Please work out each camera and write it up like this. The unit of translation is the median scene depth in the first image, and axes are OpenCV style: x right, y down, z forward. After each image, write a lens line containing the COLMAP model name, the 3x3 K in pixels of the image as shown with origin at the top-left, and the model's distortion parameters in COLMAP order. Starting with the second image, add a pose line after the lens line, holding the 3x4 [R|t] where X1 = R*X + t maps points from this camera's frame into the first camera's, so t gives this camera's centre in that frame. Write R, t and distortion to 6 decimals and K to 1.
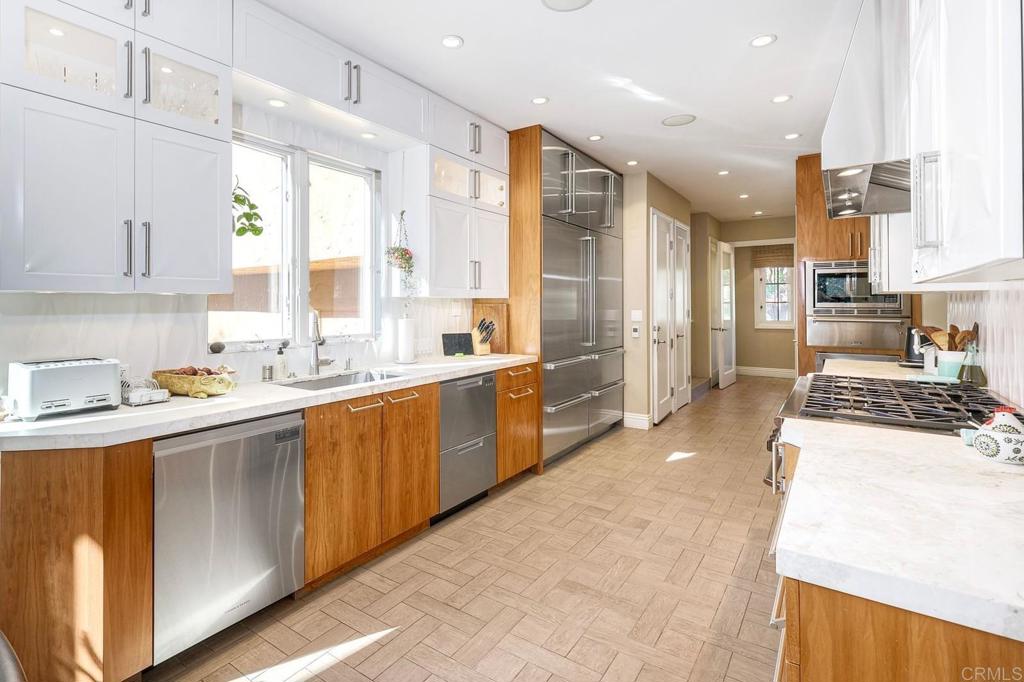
lens RADIAL K [[451.9, 0, 524.7], [0, 451.9, 302.7], [0, 0, 1]] dist [0.002161, 0.000086]
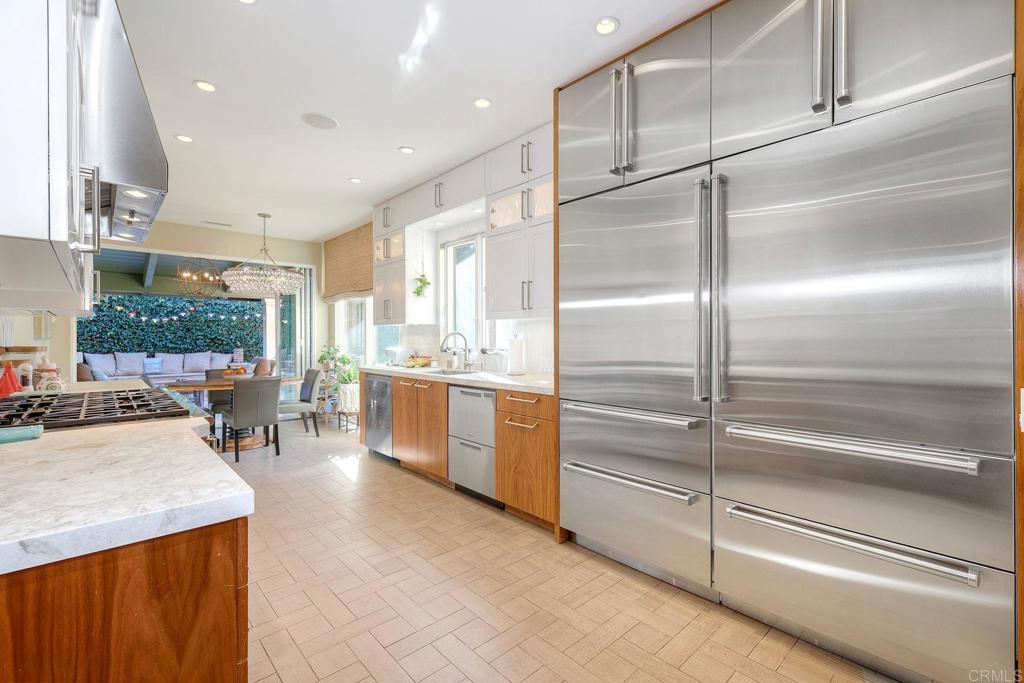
lens RADIAL K [[451.9, 0, 512.4], [0, 451.9, 340.2], [0, 0, 1]] dist [0.002161, 0.000086]
pose [[-0.223114, 0.008536, -0.974755, 0.836225], [0.010105, 0.999928, 0.006444, 0.030347], [0.974740, -0.008412, -0.223184, 1.142366]]
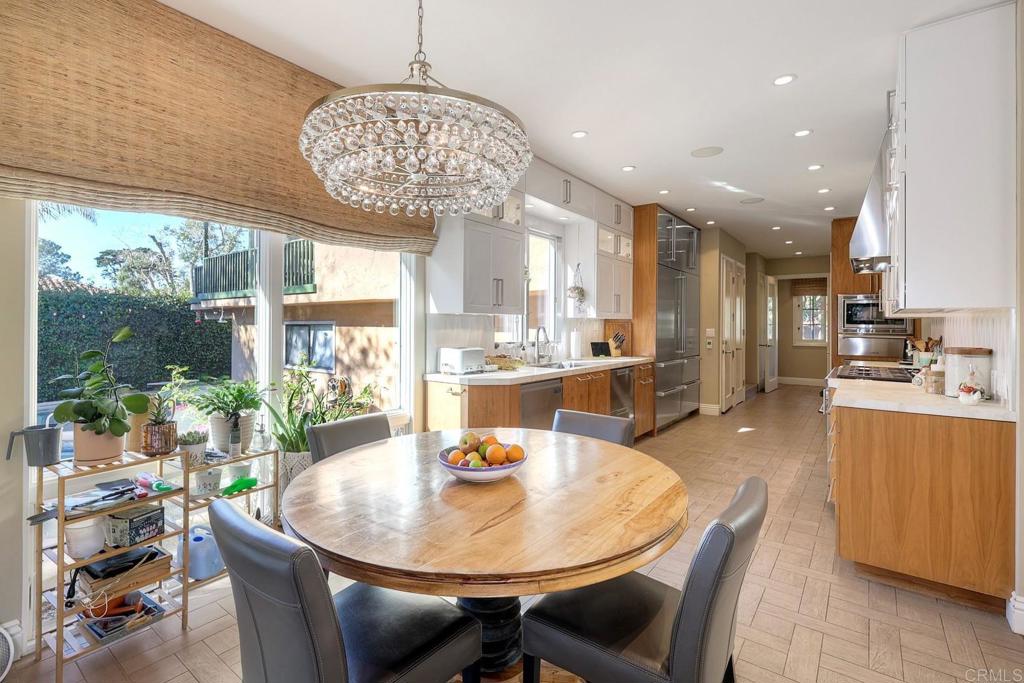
lens RADIAL K [[451.9, 0, 524.8], [0, 451.9, 326.0], [0, 0, 1]] dist [0.002161, 0.000086]
pose [[0.999017, 0.009855, -0.043211, -0.331281], [-0.009676, 0.999944, 0.004367, 0.010241], [0.043251, -0.003944, 0.999056, -0.510827]]
